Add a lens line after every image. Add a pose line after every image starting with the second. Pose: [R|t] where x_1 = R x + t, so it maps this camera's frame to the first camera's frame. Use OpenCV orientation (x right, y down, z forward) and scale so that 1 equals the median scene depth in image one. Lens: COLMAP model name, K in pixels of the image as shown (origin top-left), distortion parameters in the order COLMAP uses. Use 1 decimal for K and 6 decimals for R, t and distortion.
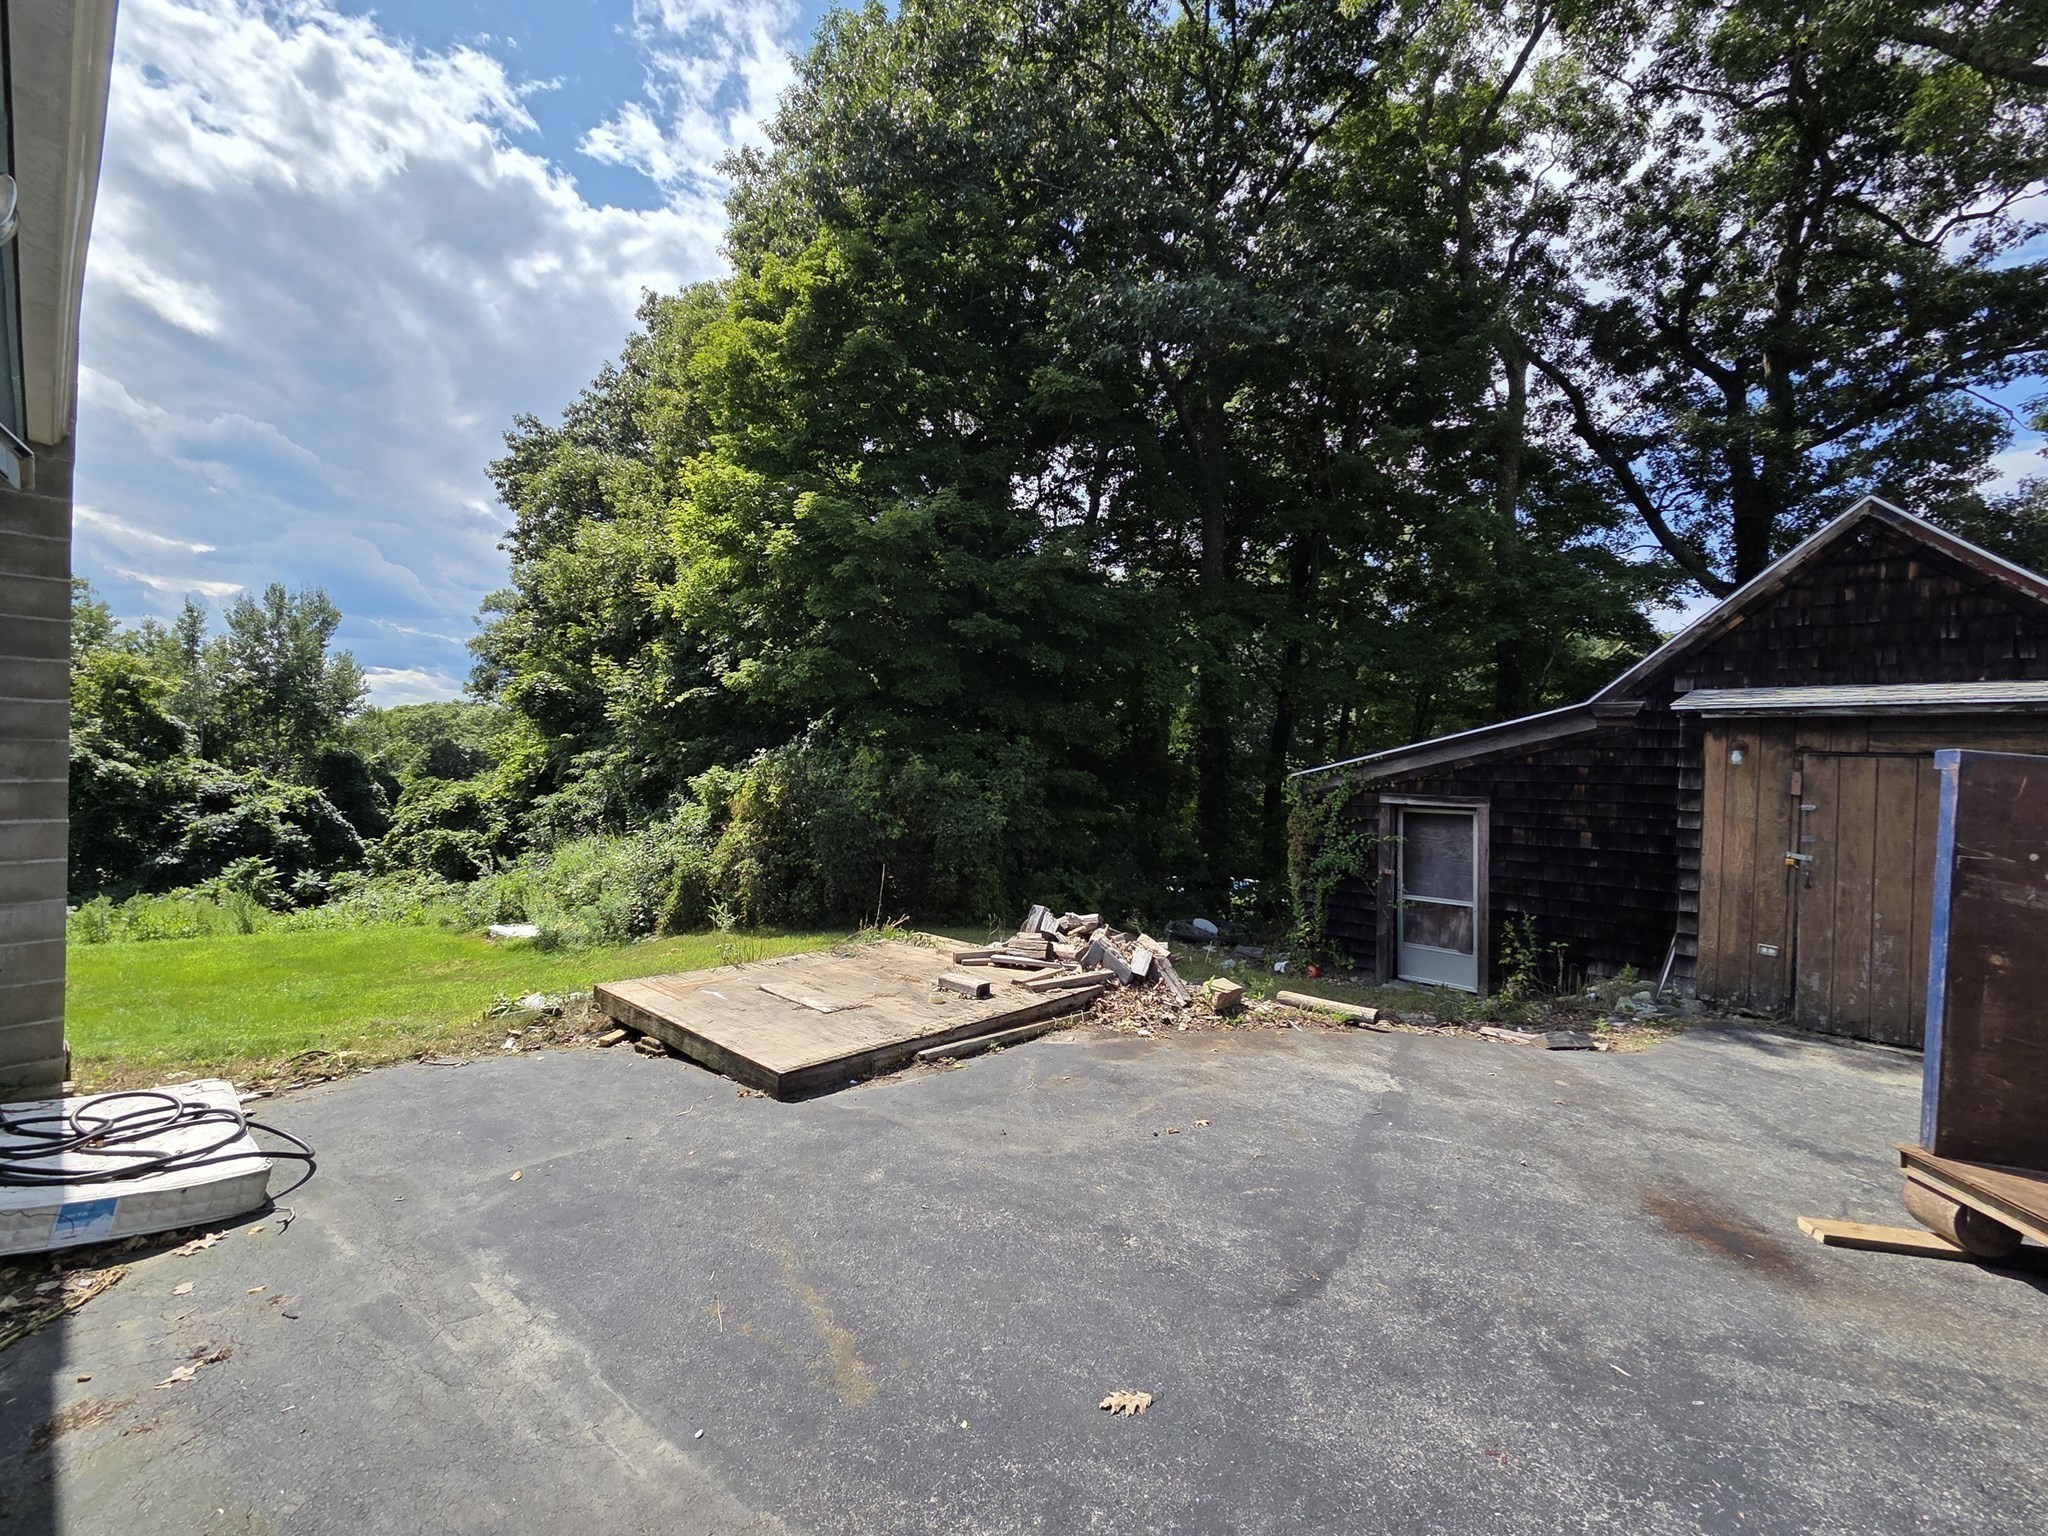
lens RADIAL K [[834.7, 0, 1019.1], [0, 834.7, 766.3], [0, 0, 1]] dist [-0.000256, -0.000925]
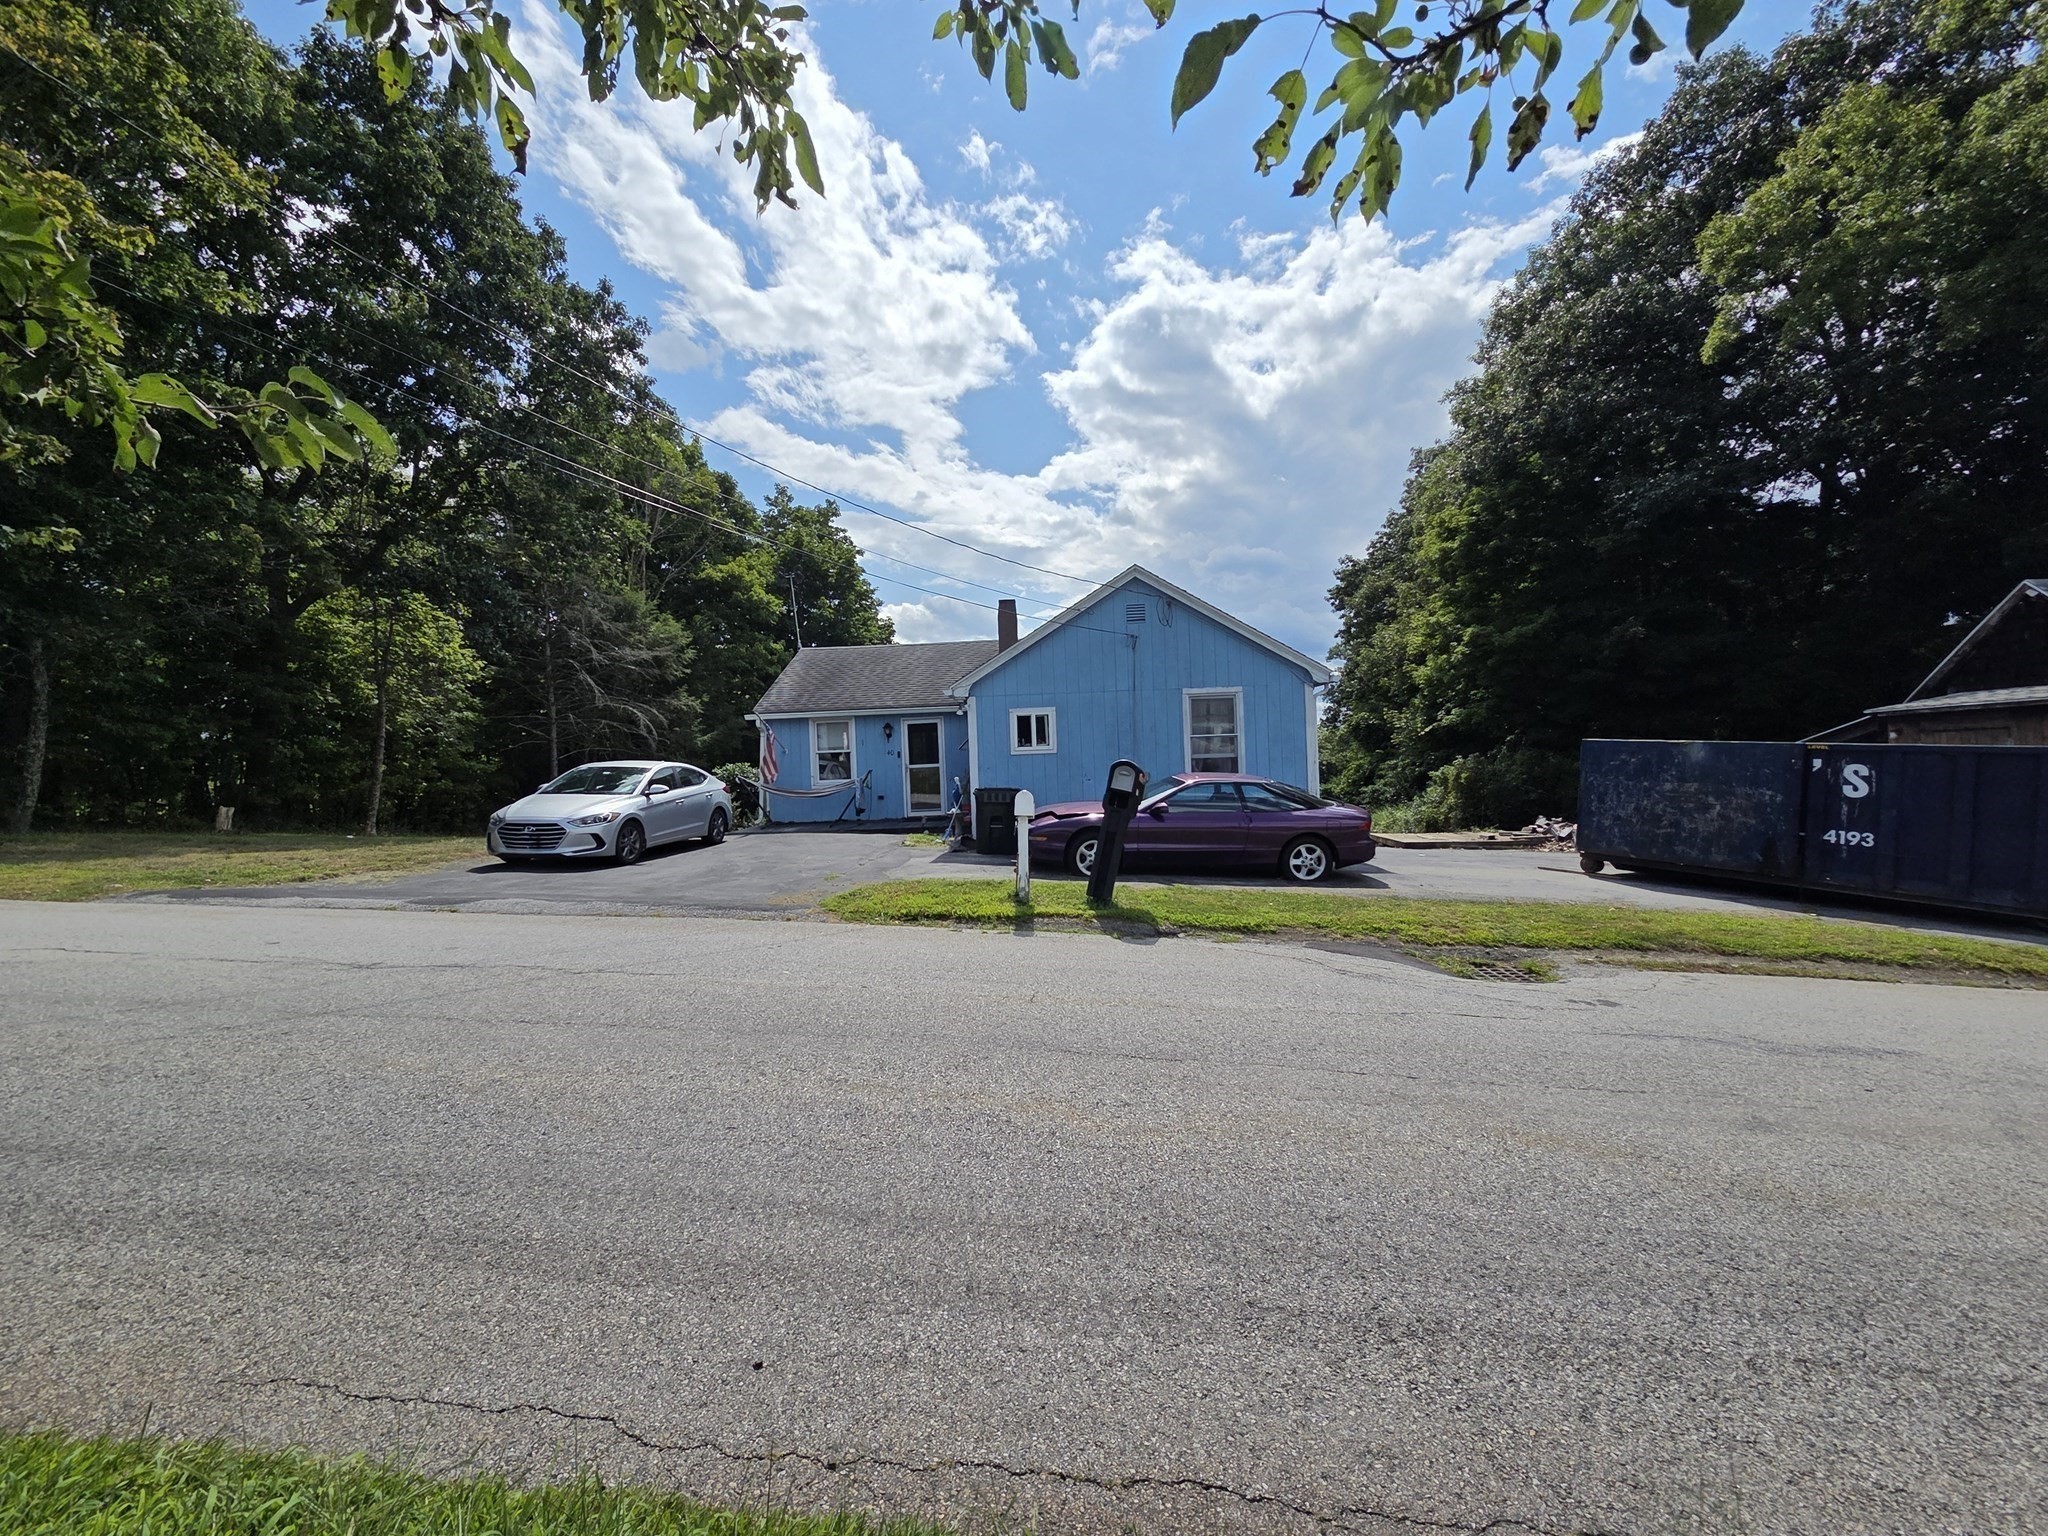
lens RADIAL K [[834.7, 0, 1022.0], [0, 834.7, 761.5], [0, 0, 1]] dist [-0.000256, -0.000925]
pose [[0.596827, -0.055998, -0.800414, 0.250809], [0.047026, 0.998288, -0.034776, 0.005074], [0.800991, -0.016885, 0.598438, -0.388339]]
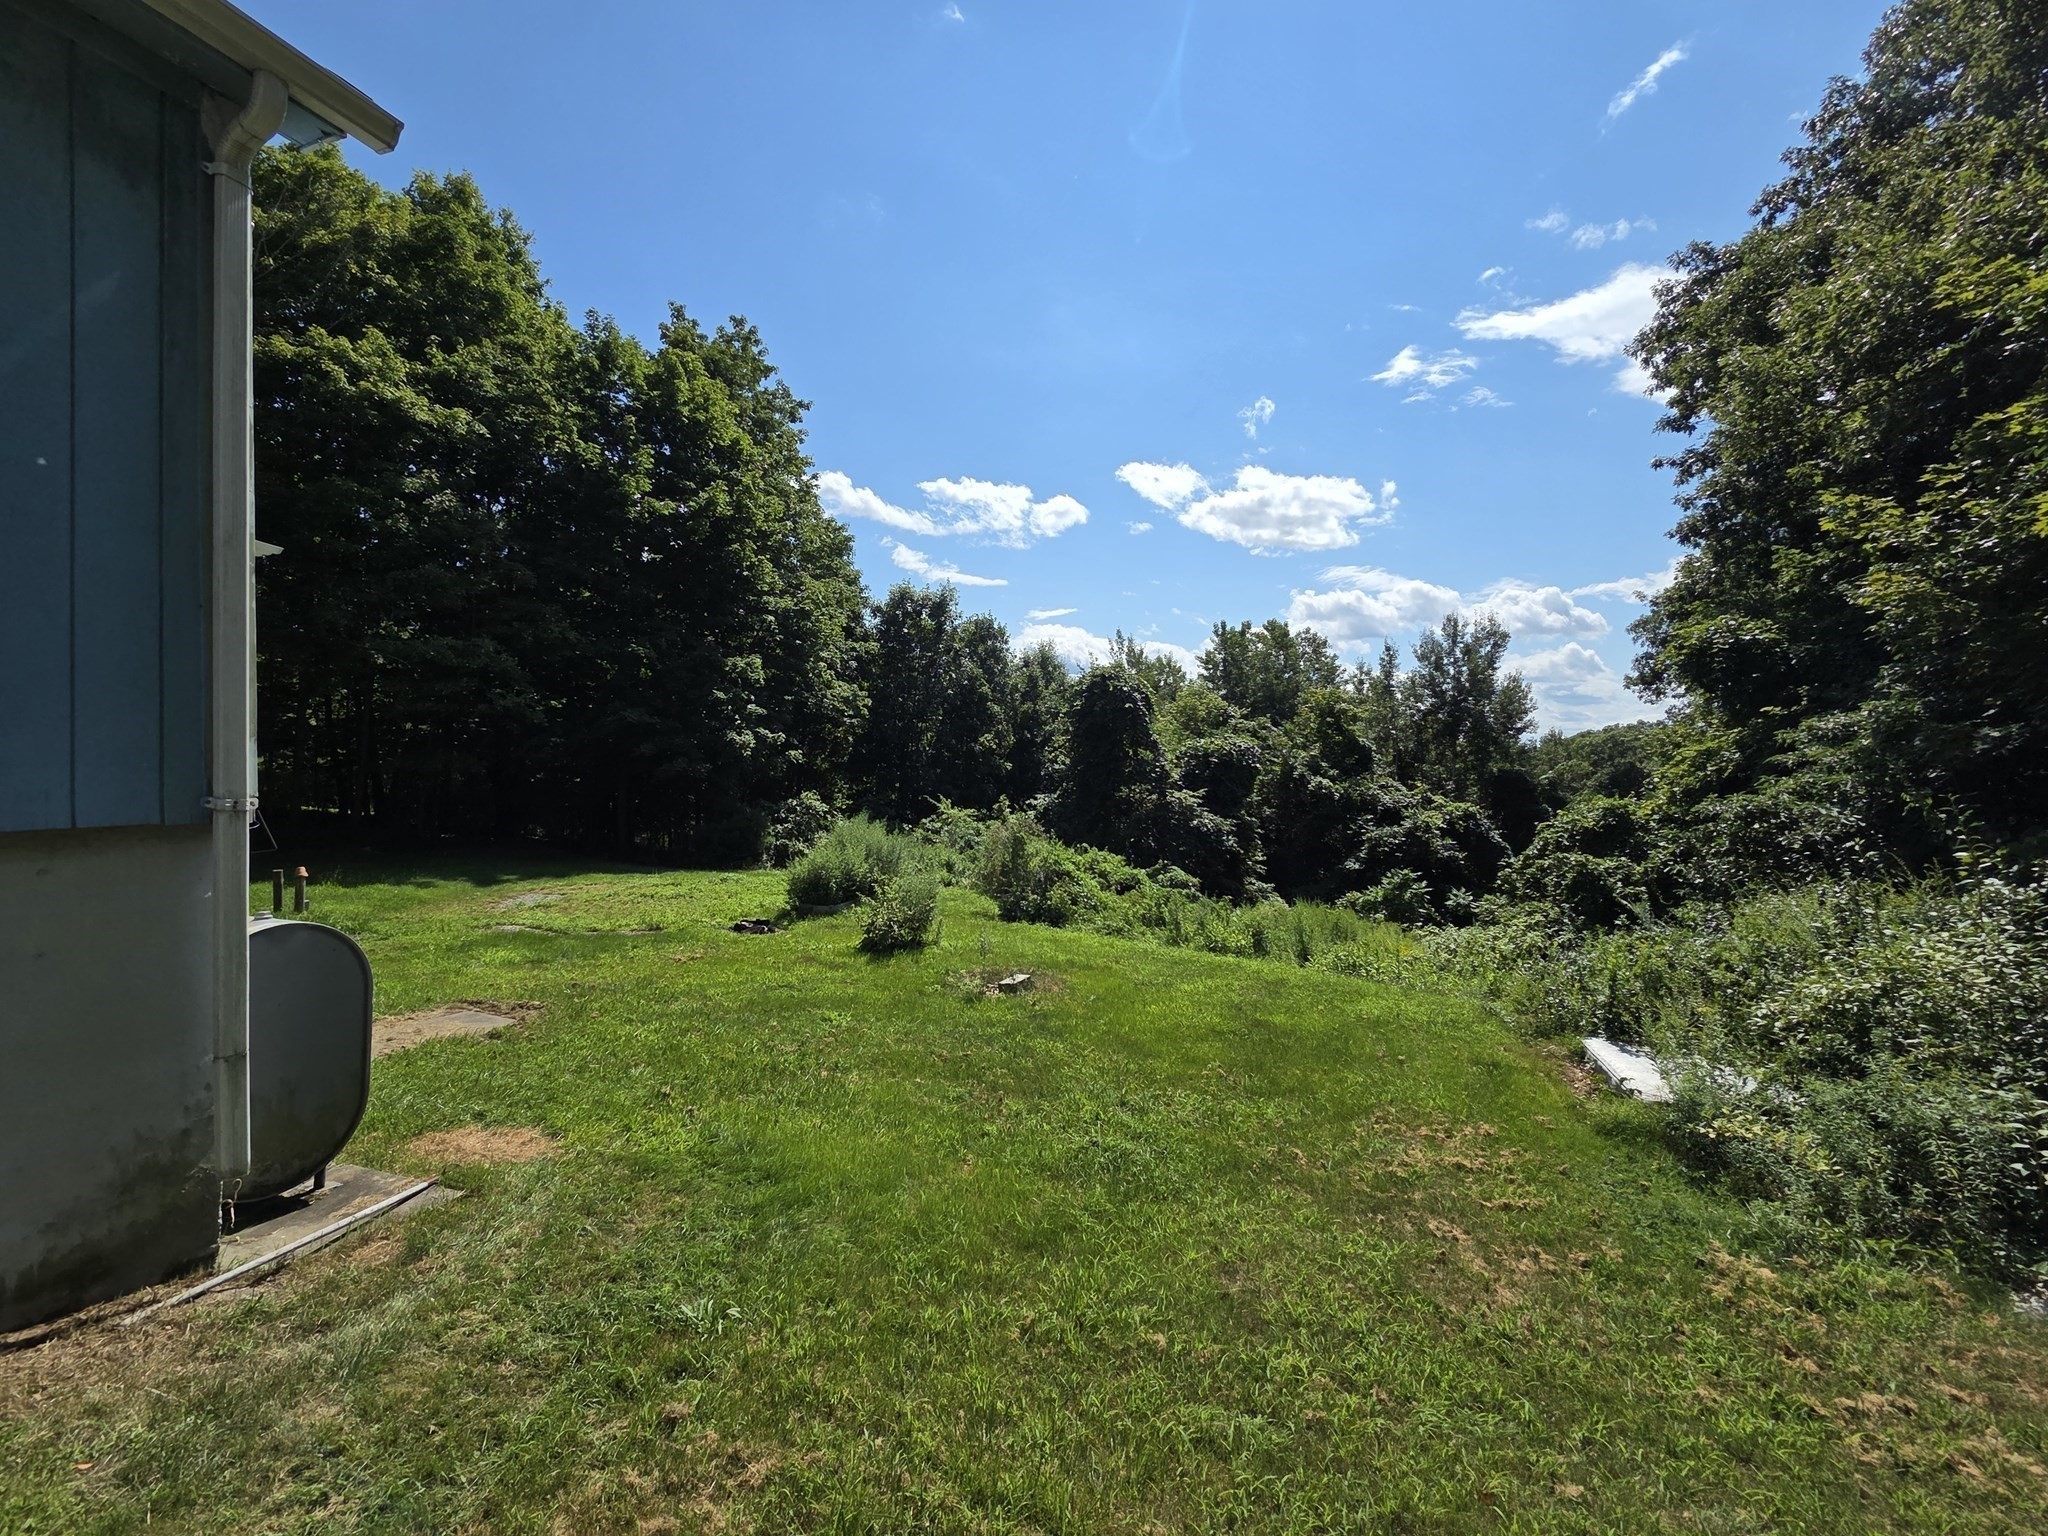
lens RADIAL K [[834.7, 0, 1027.0], [0, 834.7, 766.7], [0, 0, 1]] dist [-0.000256, -0.000925]
pose [[0.330247, -0.030163, -0.943412, -0.114731], [-0.003234, 0.999447, -0.033087, 0.019029], [0.943889, 0.013978, 0.329967, 0.222014]]
